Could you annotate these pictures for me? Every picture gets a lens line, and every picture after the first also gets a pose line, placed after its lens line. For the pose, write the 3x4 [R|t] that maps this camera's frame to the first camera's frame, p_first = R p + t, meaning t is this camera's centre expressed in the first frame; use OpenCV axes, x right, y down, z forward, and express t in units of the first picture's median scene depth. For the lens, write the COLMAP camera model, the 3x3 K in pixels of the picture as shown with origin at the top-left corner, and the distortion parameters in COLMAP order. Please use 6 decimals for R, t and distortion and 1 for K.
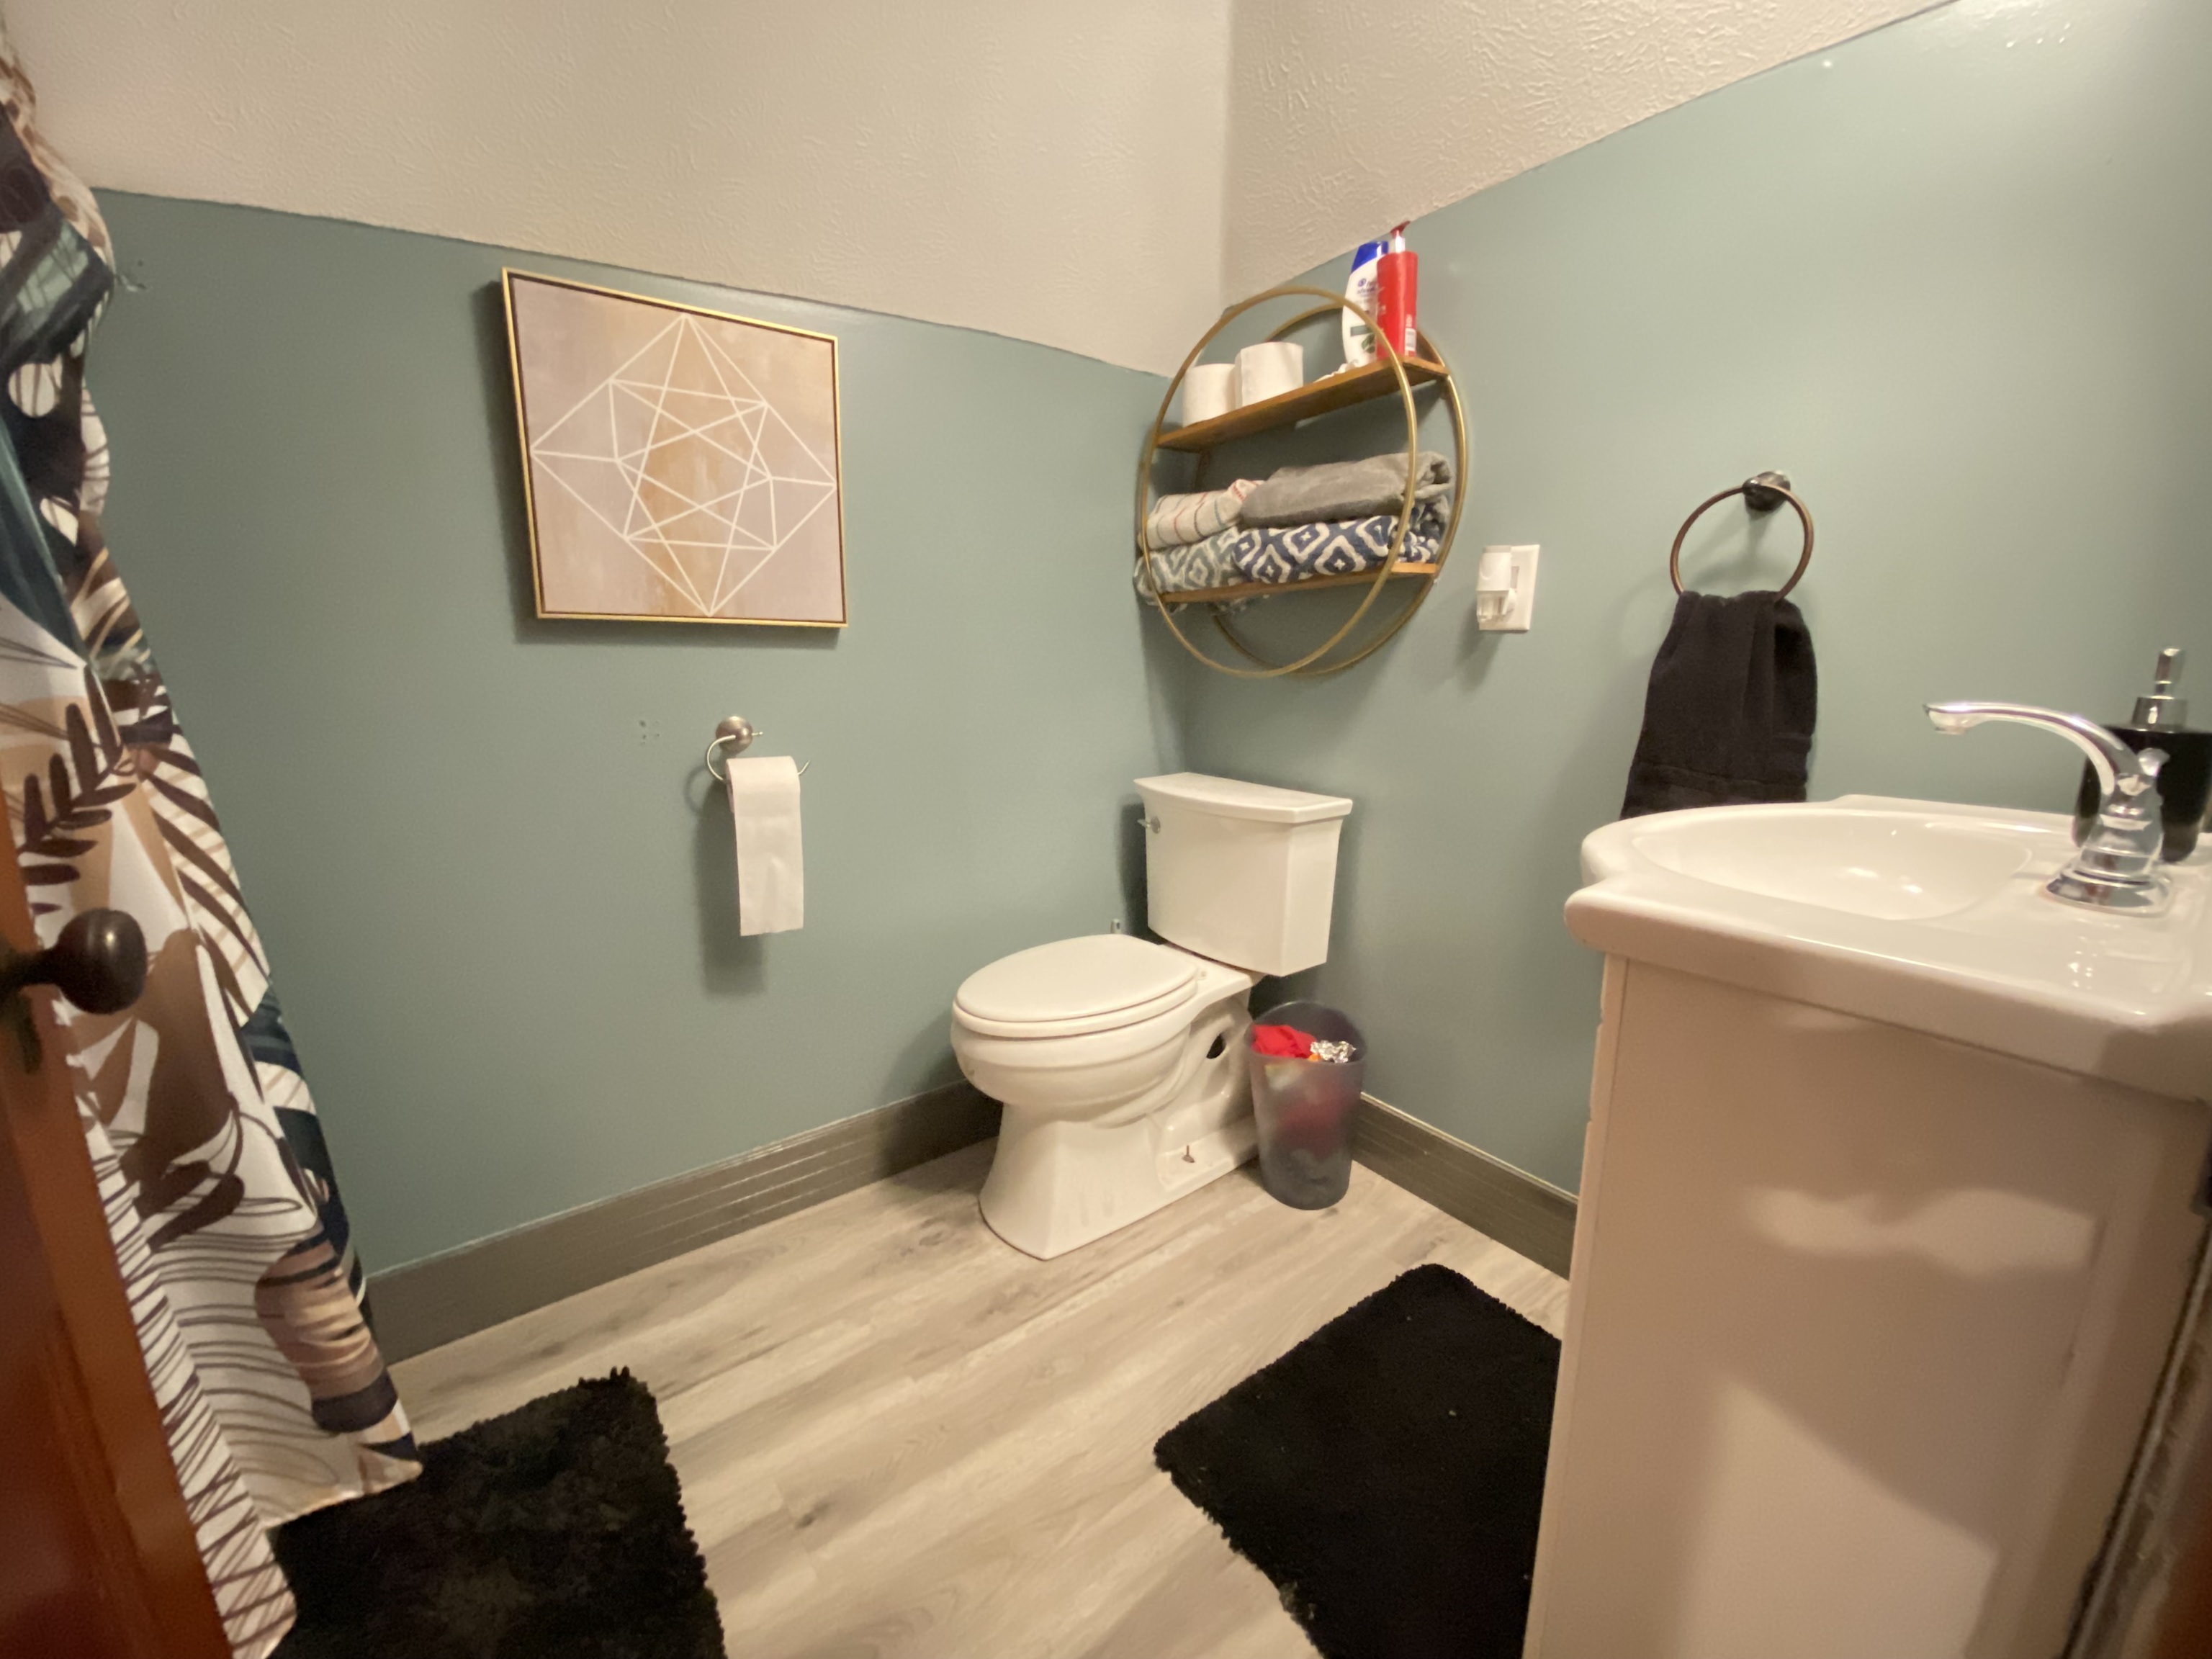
lens RADIAL K [[888.8, 0, 1102.3], [0, 888.8, 831.5], [0, 0, 1]] dist [0.041736, -0.031747]
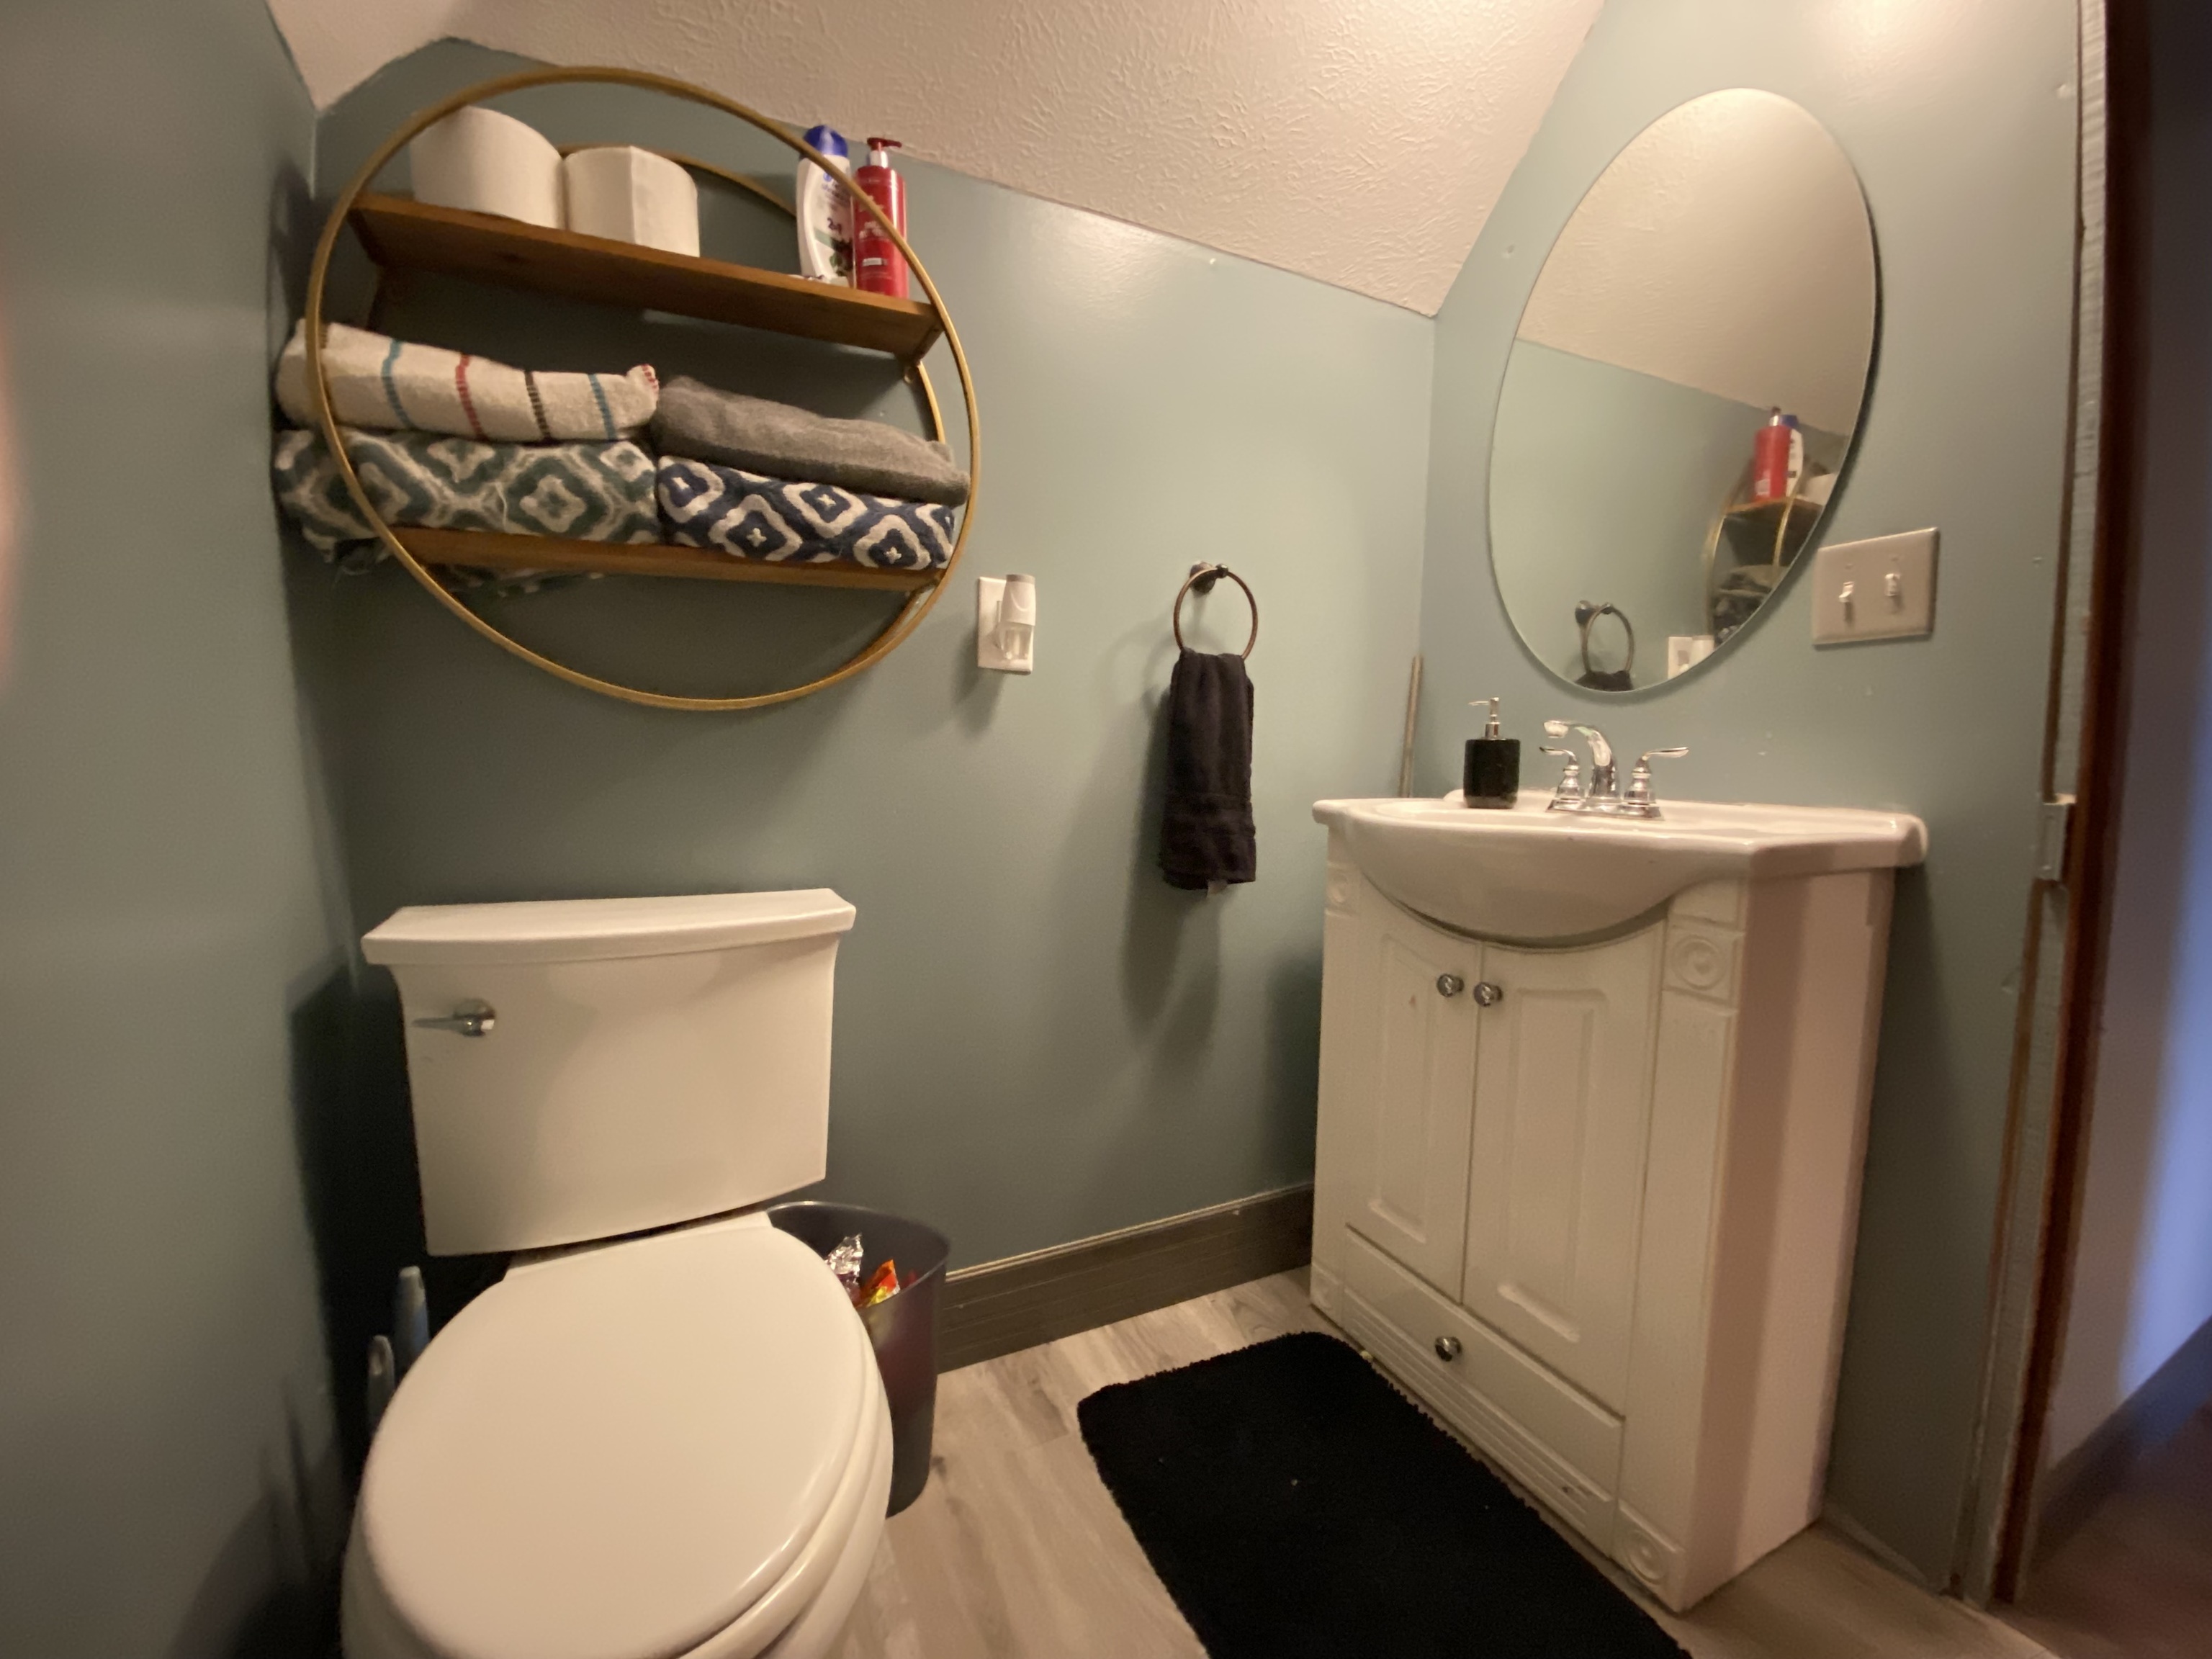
lens RADIAL K [[888.8, 0, 1102.3], [0, 888.8, 831.5], [0, 0, 1]] dist [0.041736, -0.031747]
pose [[0.186626, -0.073709, 0.979662, -0.390256], [0.183308, 0.982282, 0.038986, -0.070551], [-0.965178, 0.172304, 0.196831, 0.674668]]
